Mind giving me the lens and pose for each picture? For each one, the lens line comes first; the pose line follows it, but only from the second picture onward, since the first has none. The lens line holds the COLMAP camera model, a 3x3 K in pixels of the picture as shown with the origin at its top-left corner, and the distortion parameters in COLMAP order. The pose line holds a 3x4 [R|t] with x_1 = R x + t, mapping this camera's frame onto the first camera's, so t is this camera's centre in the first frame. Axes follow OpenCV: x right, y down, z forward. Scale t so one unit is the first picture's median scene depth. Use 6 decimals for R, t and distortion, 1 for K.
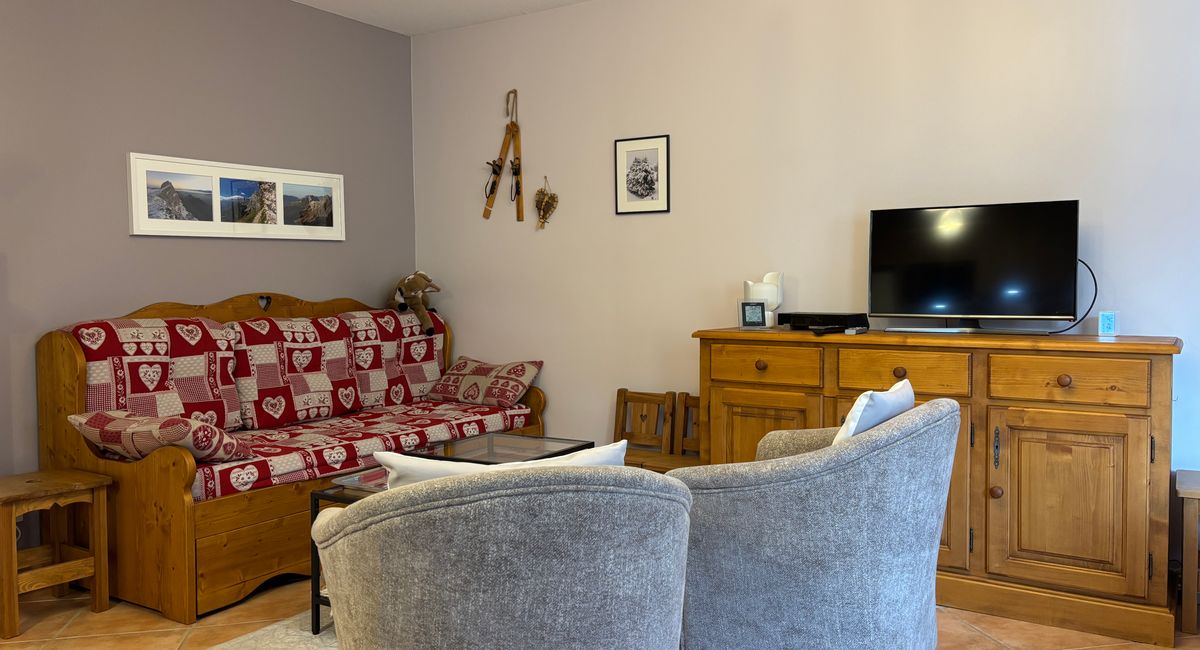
lens RADIAL K [[888.5, 0, 600.0], [0, 888.5, 325.0], [0, 0, 1]] dist [0.103470, -0.147376]
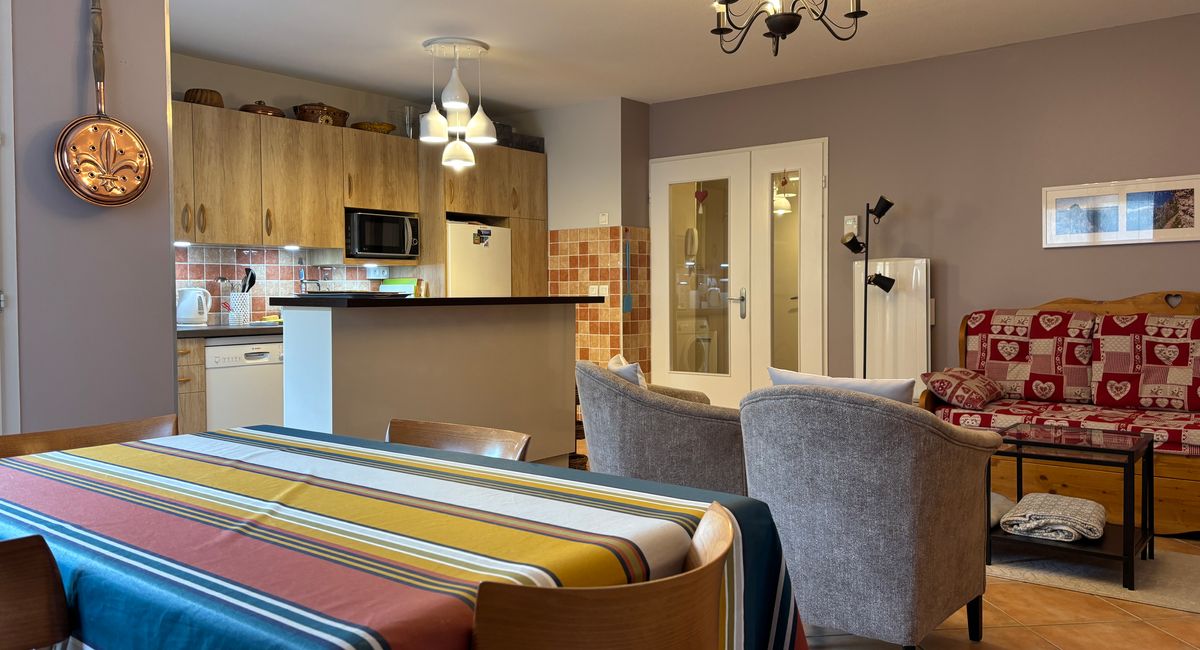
lens RADIAL K [[888.5, 0, 600.0], [0, 888.5, 325.0], [0, 0, 1]] dist [0.103470, -0.147376]
pose [[-0.095151, 0.044286, -0.994477, 0.772862], [-0.037689, 0.998133, 0.048055, -0.020832], [0.994749, 0.042053, -0.093305, 0.399527]]
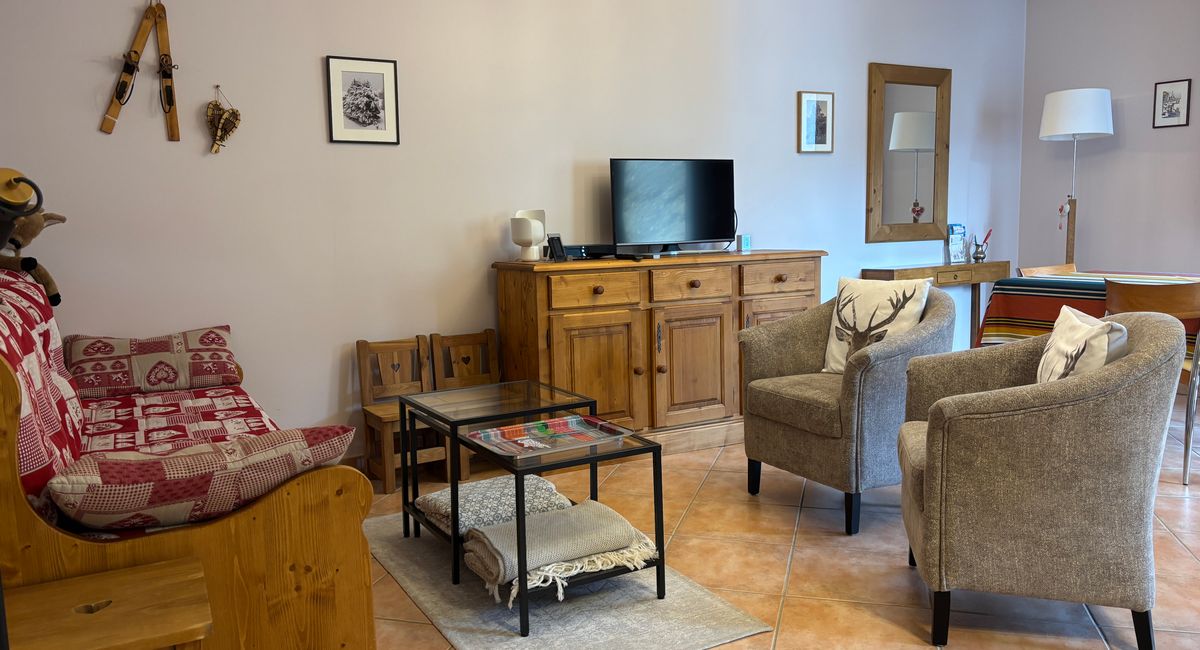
lens RADIAL K [[909.9, 0, 603.2], [0, 909.9, 319.0], [0, 0, 1]] dist [0.025520, -0.006352]
pose [[0.473820, -0.103819, 0.874481, -0.655209], [0.060515, 0.994517, 0.085282, -0.013035], [-0.878540, 0.012511, 0.477505, 0.346551]]
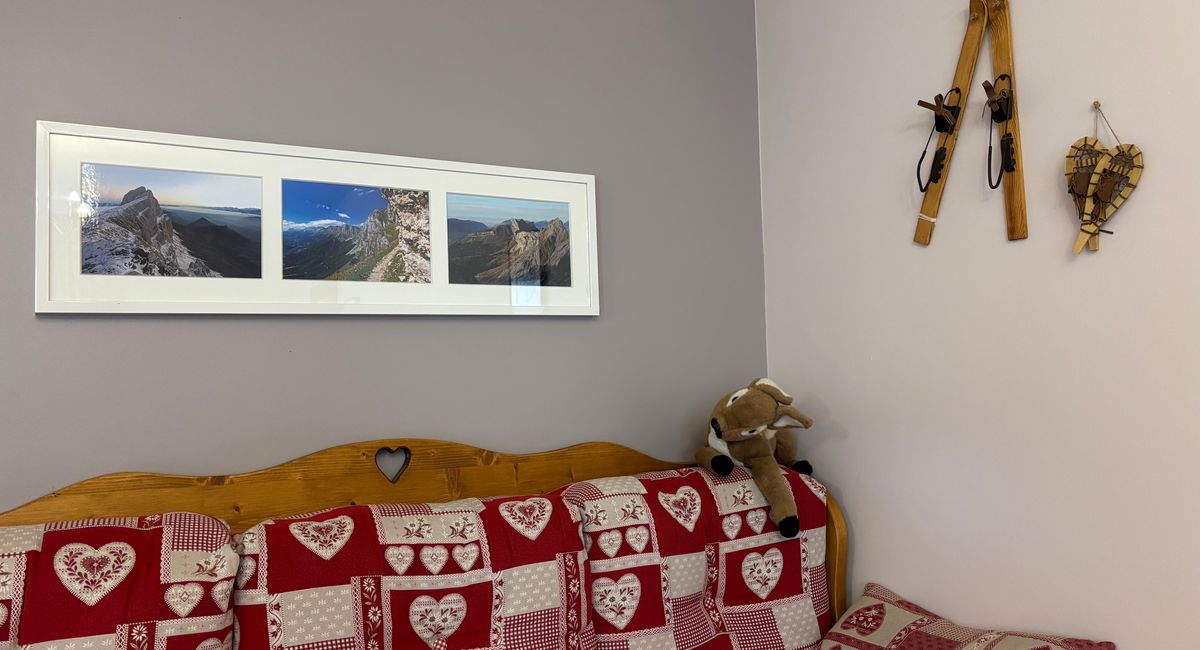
lens RADIAL K [[909.9, 0, 603.2], [0, 909.9, 319.0], [0, 0, 1]] dist [0.025520, -0.006352]
pose [[0.893510, -0.050017, -0.446249, -0.082058], [-0.002735, 0.993153, -0.116791, -0.041673], [0.449035, 0.105575, 0.887255, 0.634774]]
